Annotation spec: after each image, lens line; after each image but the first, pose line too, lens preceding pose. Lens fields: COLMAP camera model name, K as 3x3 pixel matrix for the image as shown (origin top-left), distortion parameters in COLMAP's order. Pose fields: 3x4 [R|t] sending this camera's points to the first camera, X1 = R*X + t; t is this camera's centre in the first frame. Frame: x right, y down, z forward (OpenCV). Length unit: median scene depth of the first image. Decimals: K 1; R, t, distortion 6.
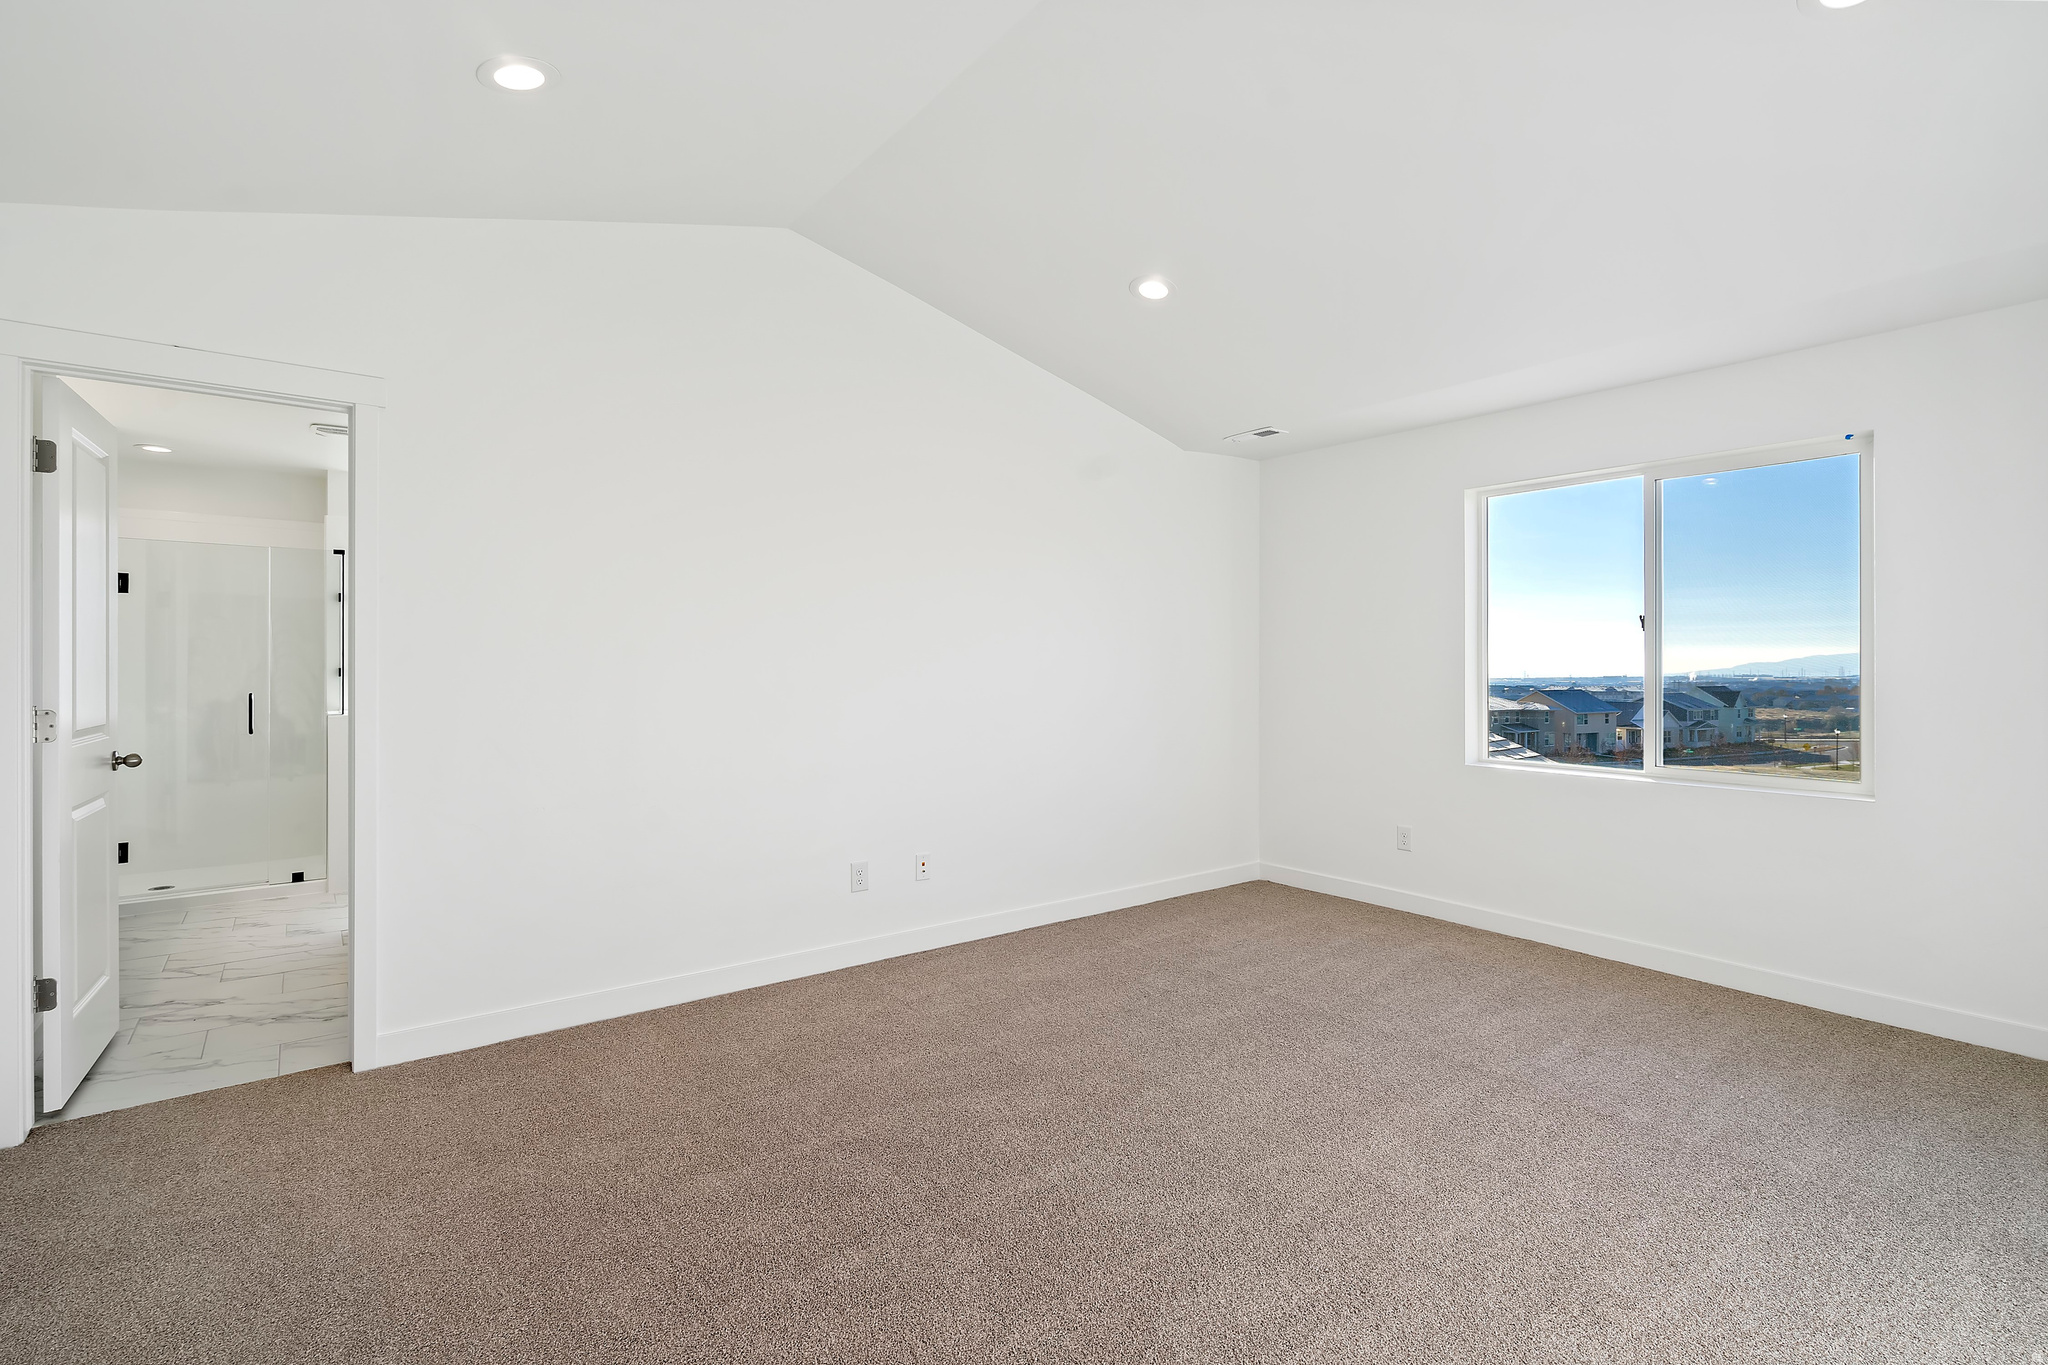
lens RADIAL K [[942.9, 0, 1025.1], [0, 942.9, 697.3], [0, 0, 1]] dist [0.001326, 0.000157]
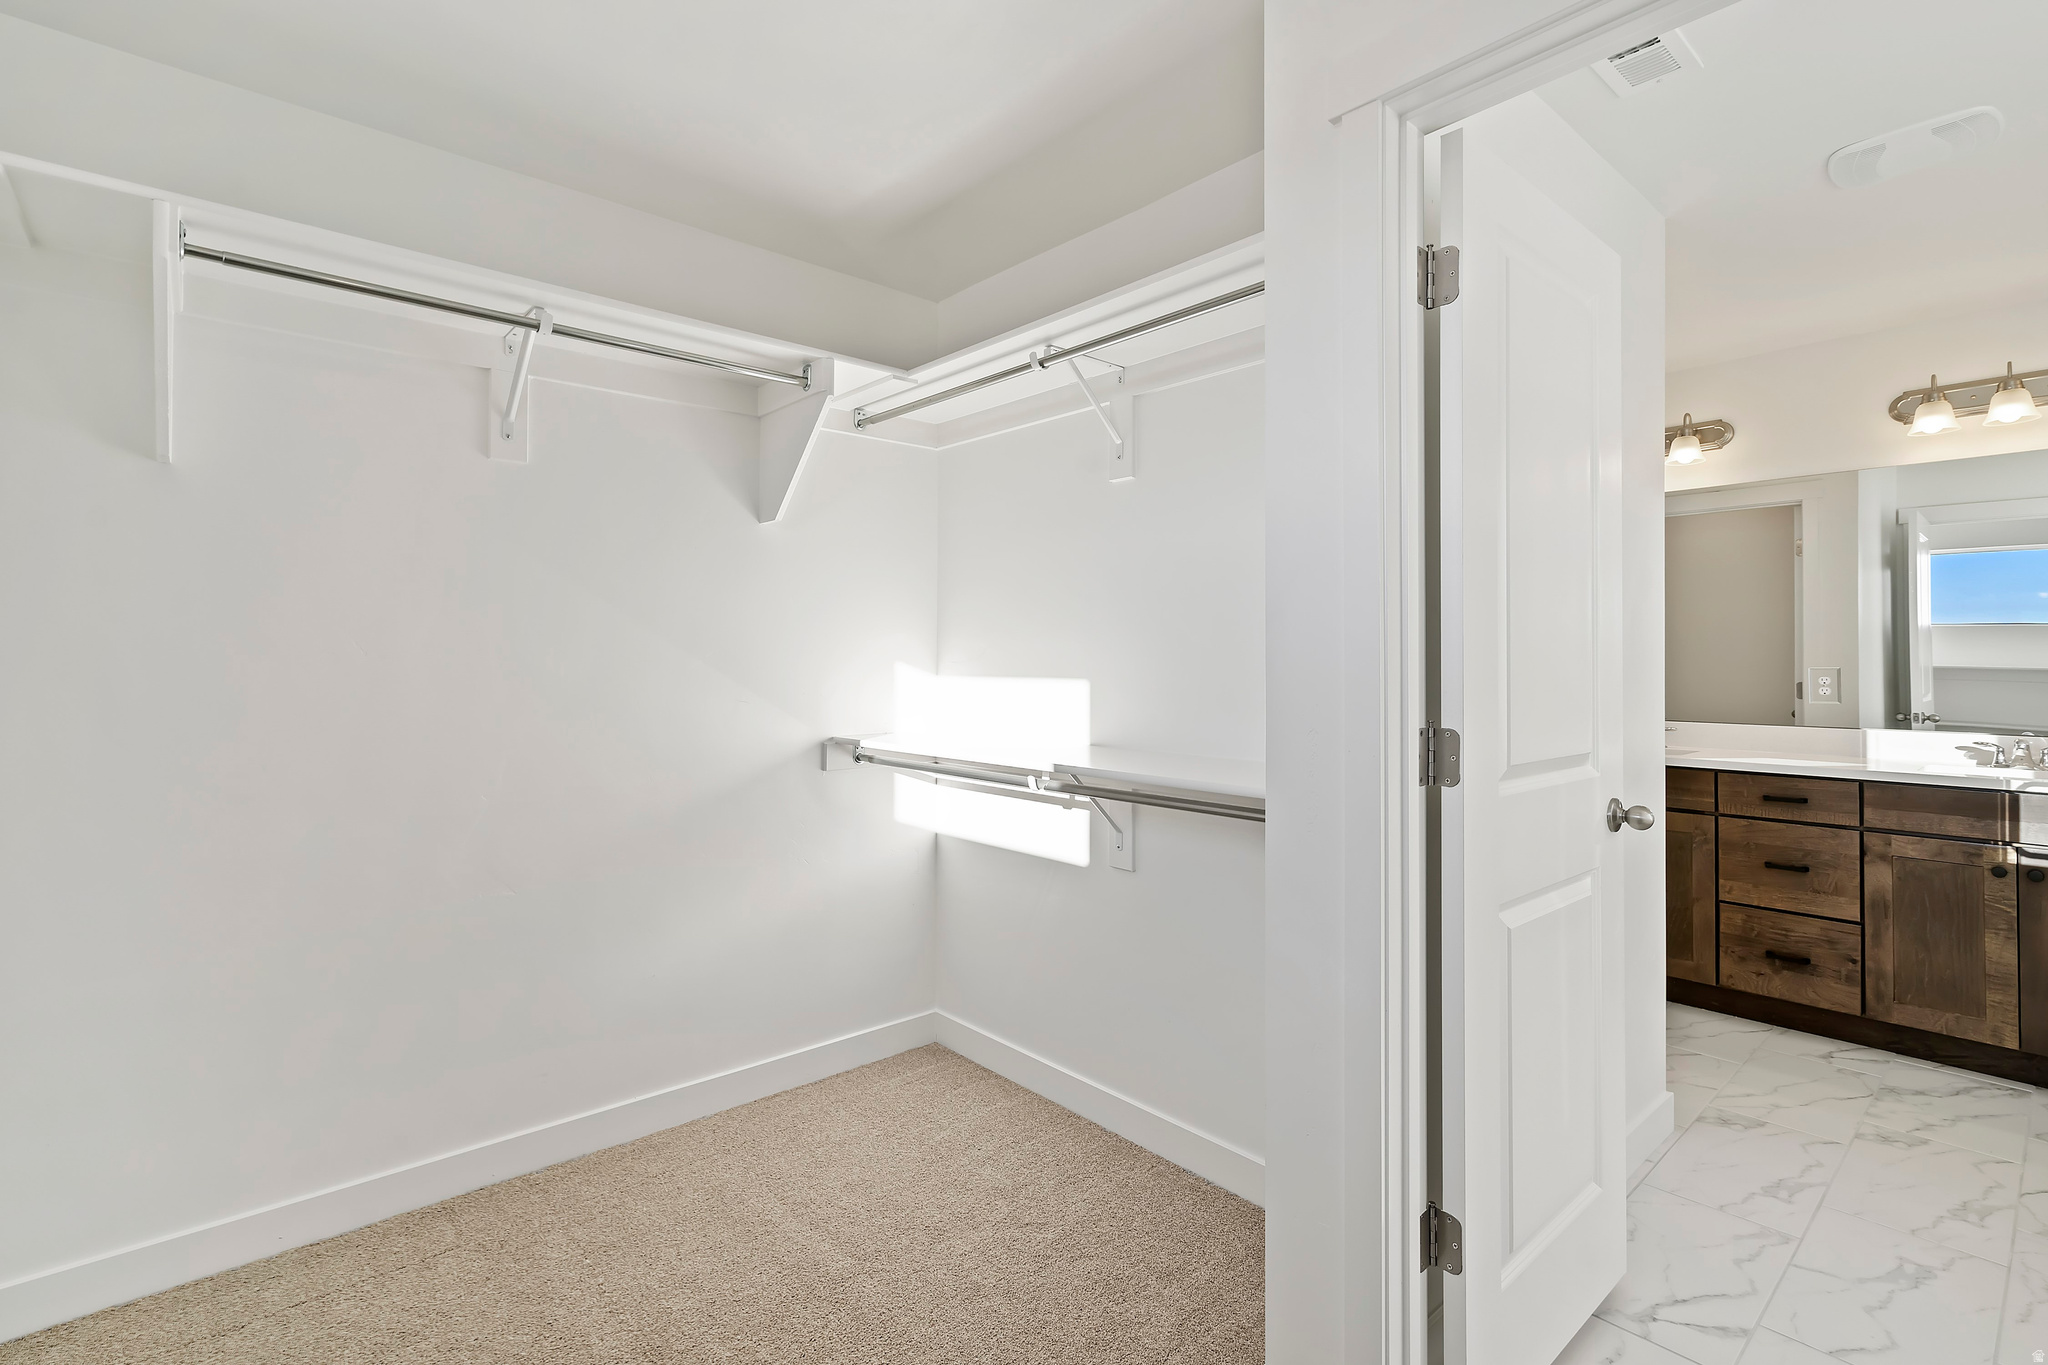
lens RADIAL K [[942.9, 0, 1025.1], [0, 942.9, 697.3], [0, 0, 1]] dist [0.001326, 0.000157]
pose [[0.100339, -0.006512, -0.994932, -0.445782], [0.003506, 0.999975, -0.006192, -0.002243], [0.994947, -0.002867, 0.100359, 0.613756]]
